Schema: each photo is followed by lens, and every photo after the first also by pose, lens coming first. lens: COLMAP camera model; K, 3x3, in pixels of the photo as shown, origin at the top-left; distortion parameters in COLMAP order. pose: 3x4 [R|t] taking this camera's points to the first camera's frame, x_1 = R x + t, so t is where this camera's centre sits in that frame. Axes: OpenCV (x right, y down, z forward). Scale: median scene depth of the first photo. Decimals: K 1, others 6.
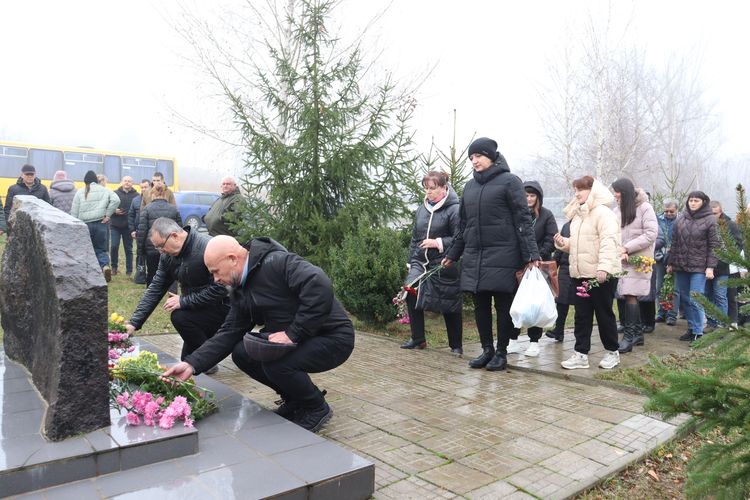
lens RADIAL K [[620.4, 0, 373.2], [0, 620.4, 247.3], [0, 0, 1]] dist [-0.155960, 0.117194]
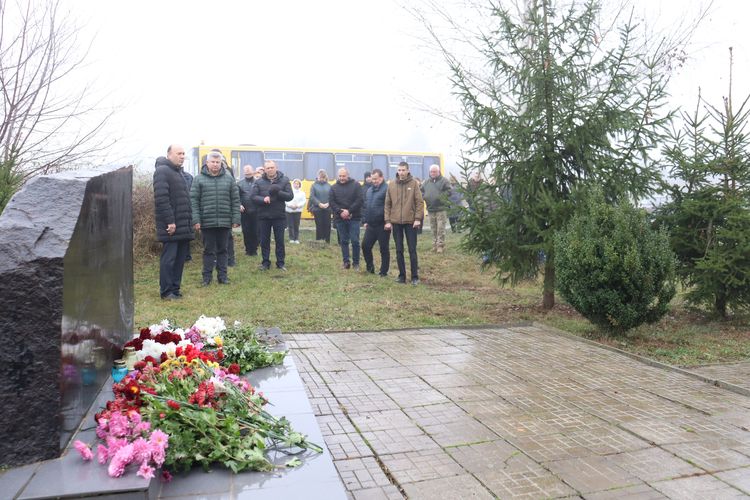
lens RADIAL K [[620.4, 0, 372.3], [0, 620.4, 244.9], [0, 0, 1]] dist [-0.155960, 0.117194]
pose [[0.897659, -0.008546, -0.440608, 0.057495], [0.007850, 0.999963, -0.003402, 0.016195], [0.440621, -0.000405, 0.897693, 0.160061]]
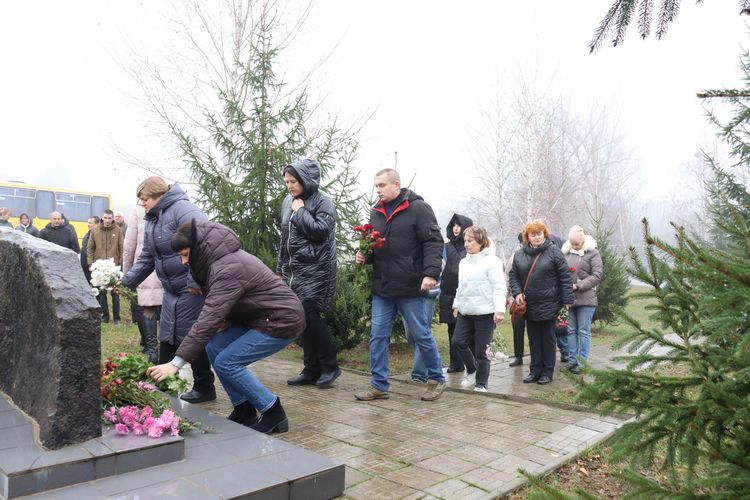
lens RADIAL K [[620.4, 0, 372.0], [0, 620.4, 245.2], [0, 0, 1]] dist [-0.155960, 0.117194]
pose [[0.994504, 0.004394, 0.104603, -0.019478], [0.002652, 0.997741, -0.067131, 0.007631], [-0.104662, 0.067040, 0.992246, -0.044232]]
